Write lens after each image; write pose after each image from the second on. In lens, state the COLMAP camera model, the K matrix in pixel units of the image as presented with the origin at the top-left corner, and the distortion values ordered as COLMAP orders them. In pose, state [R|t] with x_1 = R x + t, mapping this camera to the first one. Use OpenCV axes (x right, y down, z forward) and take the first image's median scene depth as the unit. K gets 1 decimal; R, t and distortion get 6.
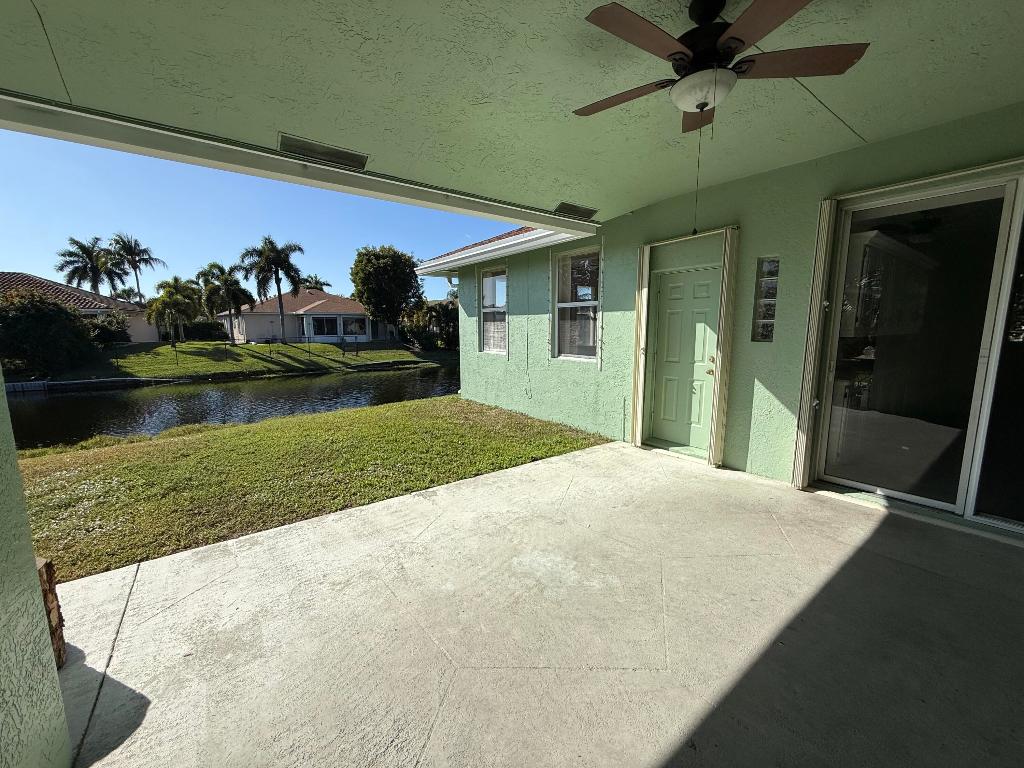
lens RADIAL K [[410.0, 0, 509.8], [0, 410.0, 386.4], [0, 0, 1]] dist [0.001191, 0.000148]
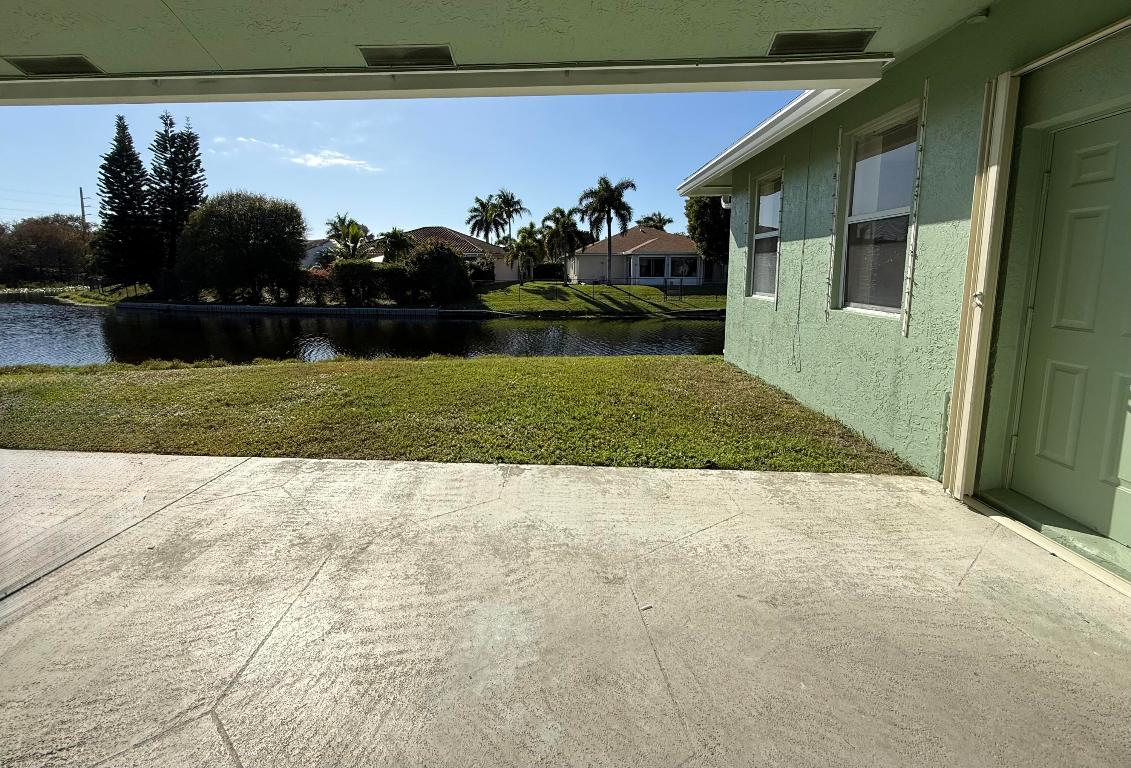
lens RADIAL K [[473.9, 0, 529.1], [0, 473.9, 323.7], [0, 0, 1]] dist [0.001758, 0.000319]
pose [[0.762033, 0.077480, -0.642887, 0.202596], [-0.096382, 0.995328, 0.005712, -0.009303], [0.640326, 0.057610, 0.765940, 0.181883]]
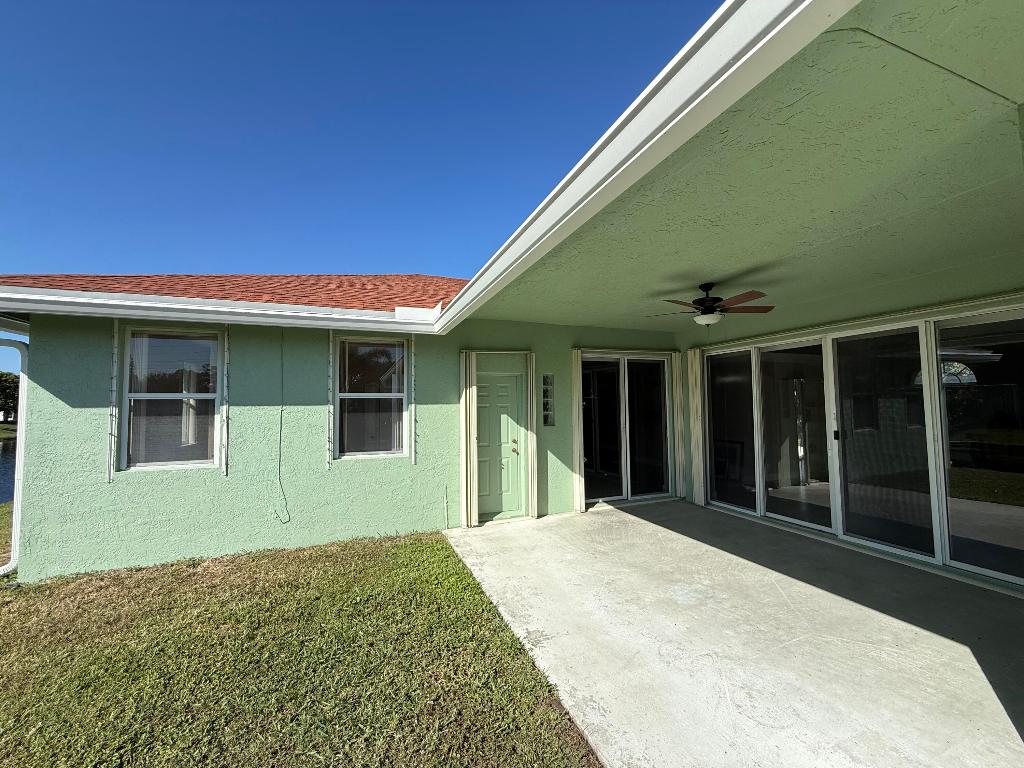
lens RADIAL K [[410.0, 0, 507.9], [0, 410.0, 385.8], [0, 0, 1]] dist [0.001191, 0.000148]
pose [[0.266133, 0.048392, 0.962721, -0.552217], [0.150966, 0.984322, -0.091211, -0.082563], [-0.952041, 0.169612, 0.254655, 0.424228]]
